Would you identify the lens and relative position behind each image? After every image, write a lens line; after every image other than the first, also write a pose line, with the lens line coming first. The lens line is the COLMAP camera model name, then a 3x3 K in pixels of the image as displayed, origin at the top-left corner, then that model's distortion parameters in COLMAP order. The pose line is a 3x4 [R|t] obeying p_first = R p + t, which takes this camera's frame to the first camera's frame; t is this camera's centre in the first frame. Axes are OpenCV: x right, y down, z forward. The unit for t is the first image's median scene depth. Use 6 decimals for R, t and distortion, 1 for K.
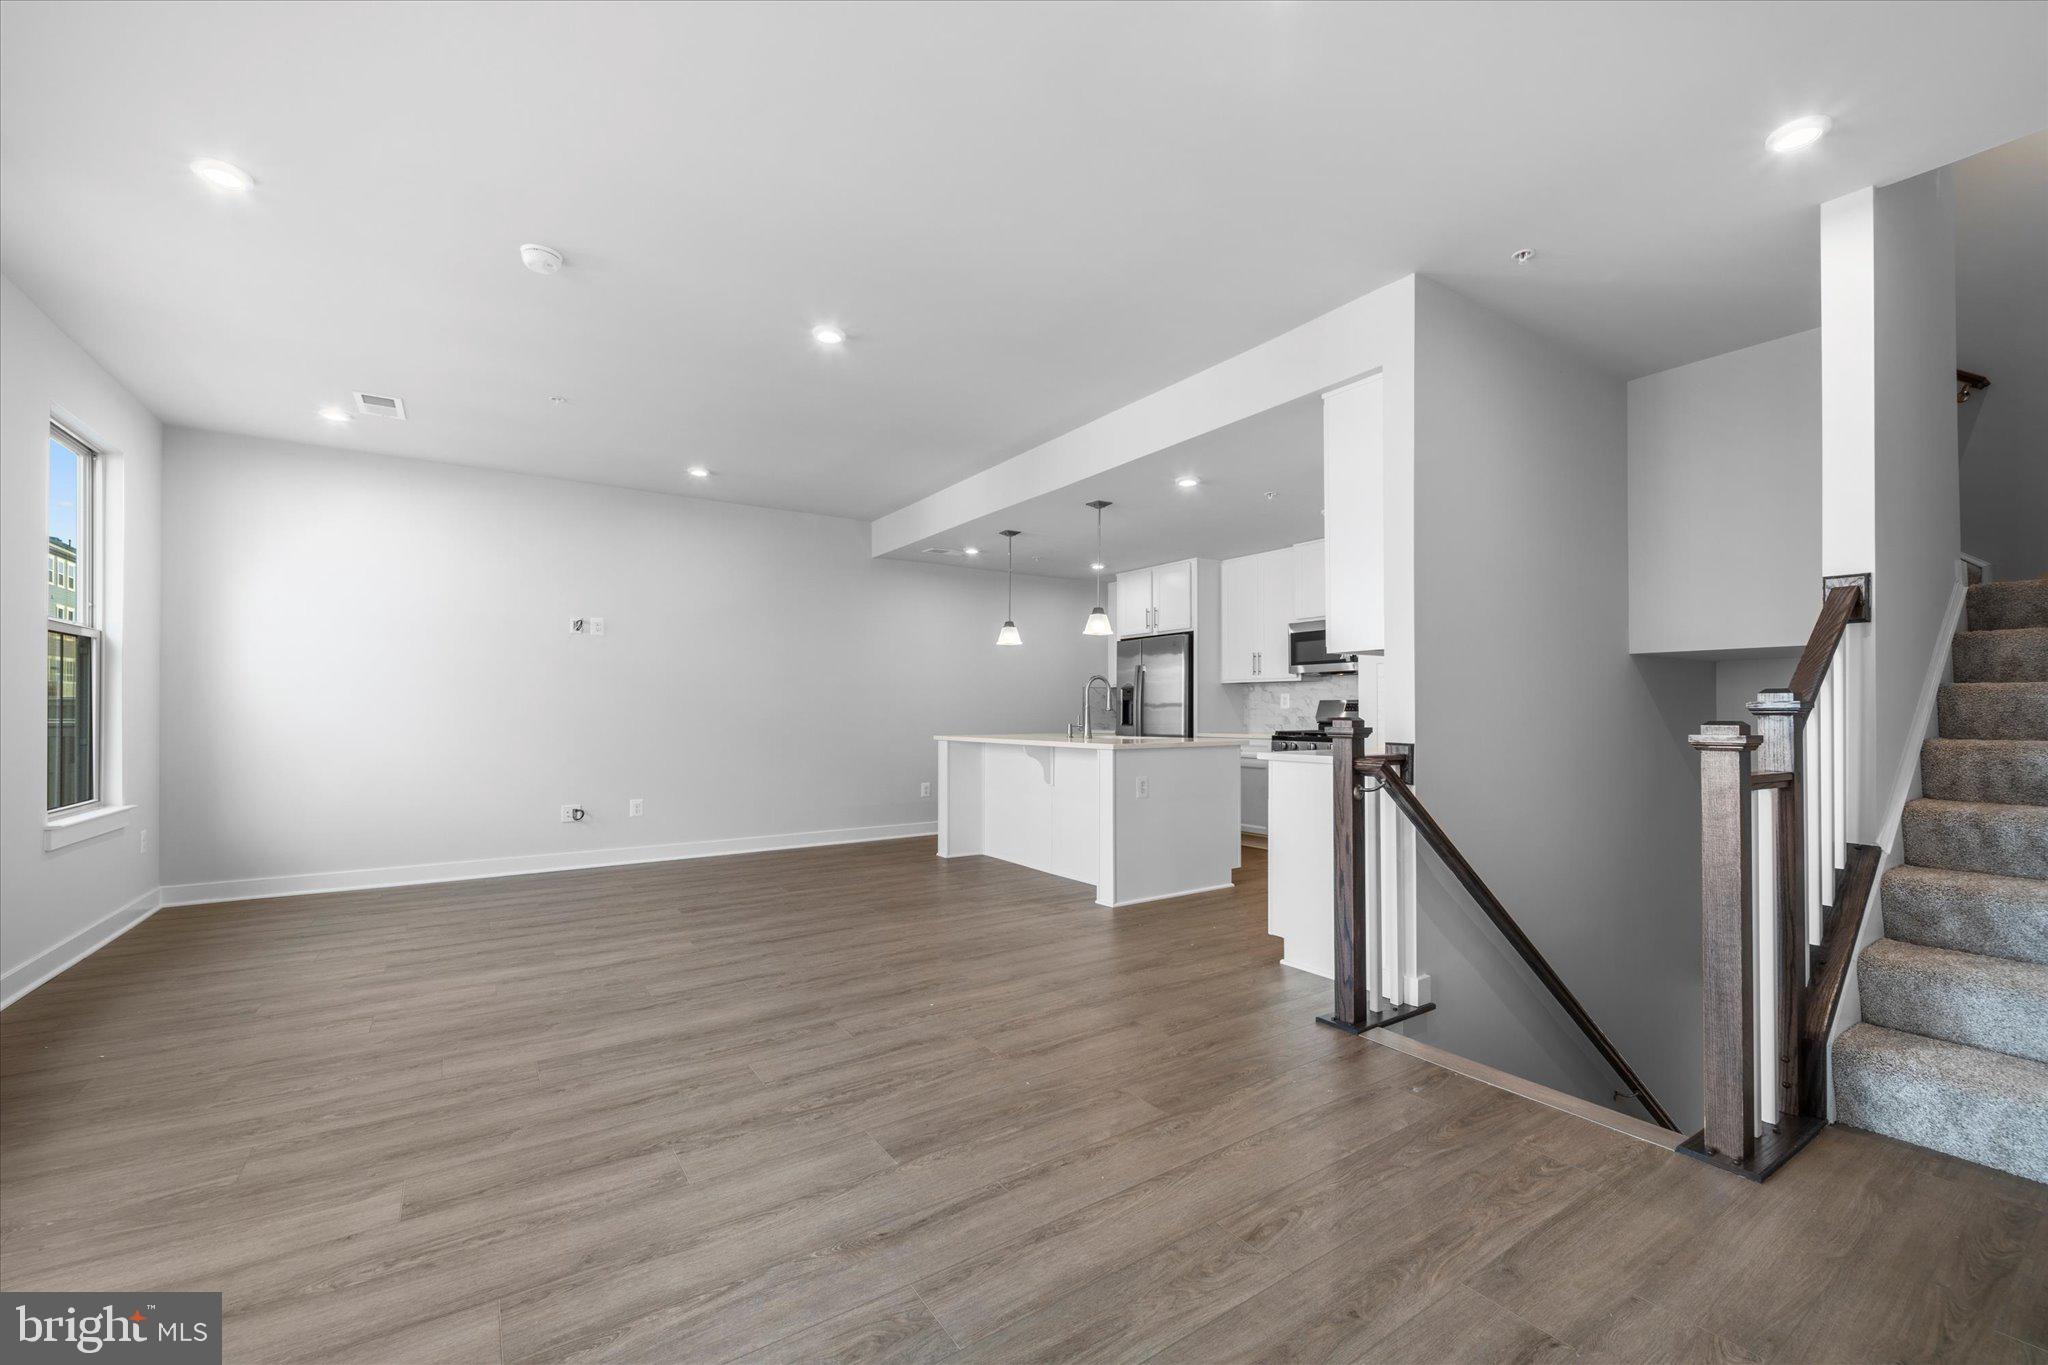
lens RADIAL K [[832.8, 0, 1025.4], [0, 832.8, 688.1], [0, 0, 1]] dist [0.000393, -0.000360]
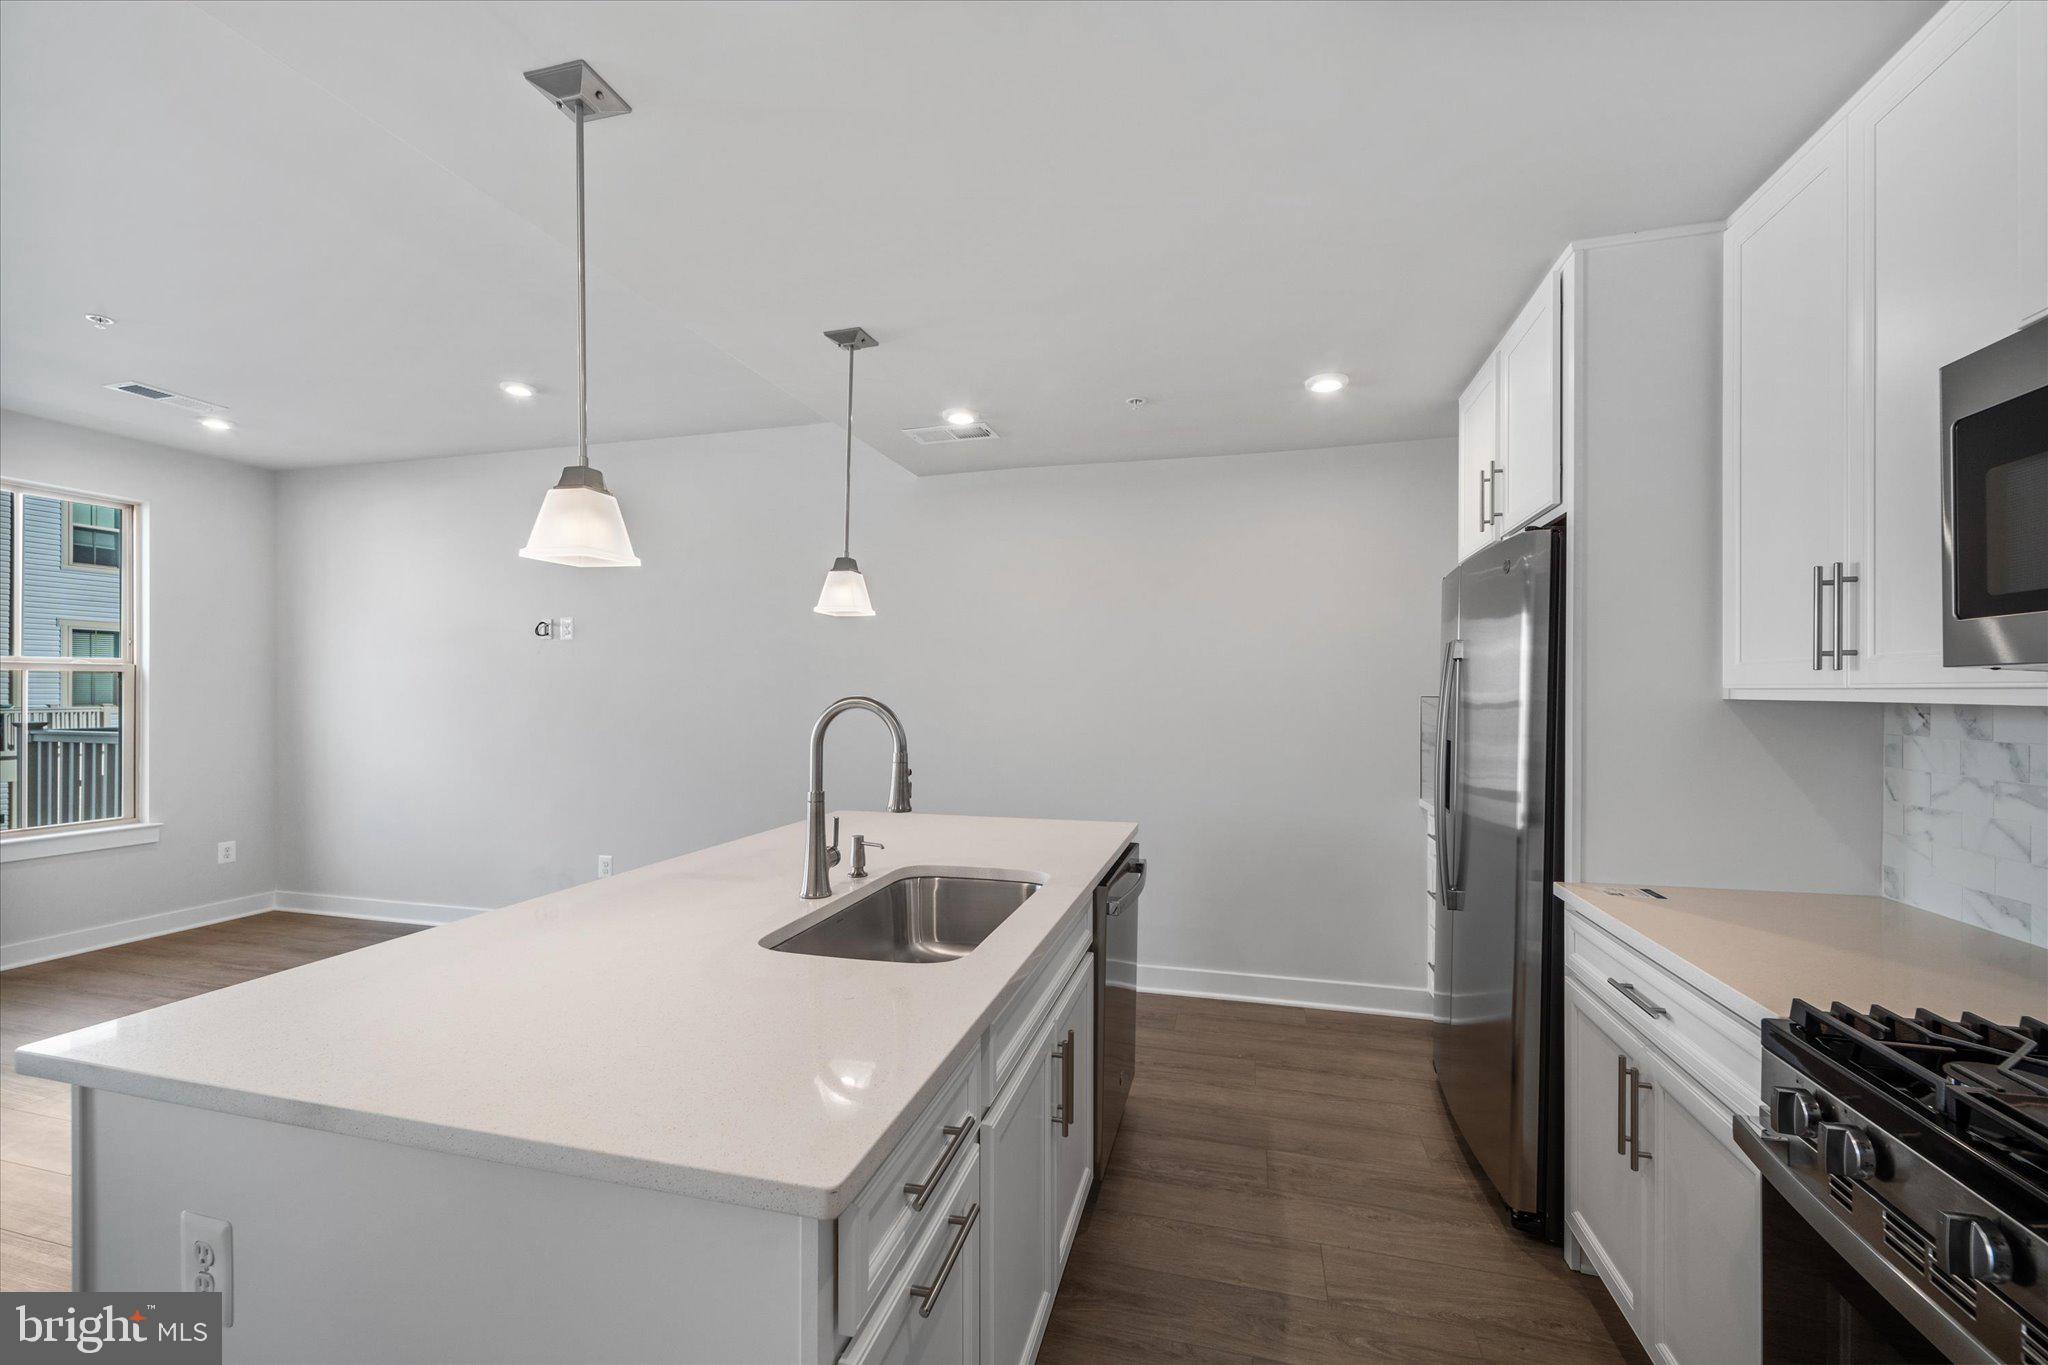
lens RADIAL K [[832.8, 0, 1025.4], [0, 832.8, 688.1], [0, 0, 1]] dist [0.000393, -0.000360]
pose [[0.657445, -0.003097, -0.753496, 0.327115], [0.015008, 0.999847, 0.008984, -0.017508], [0.753353, -0.017215, 0.657391, 0.758408]]
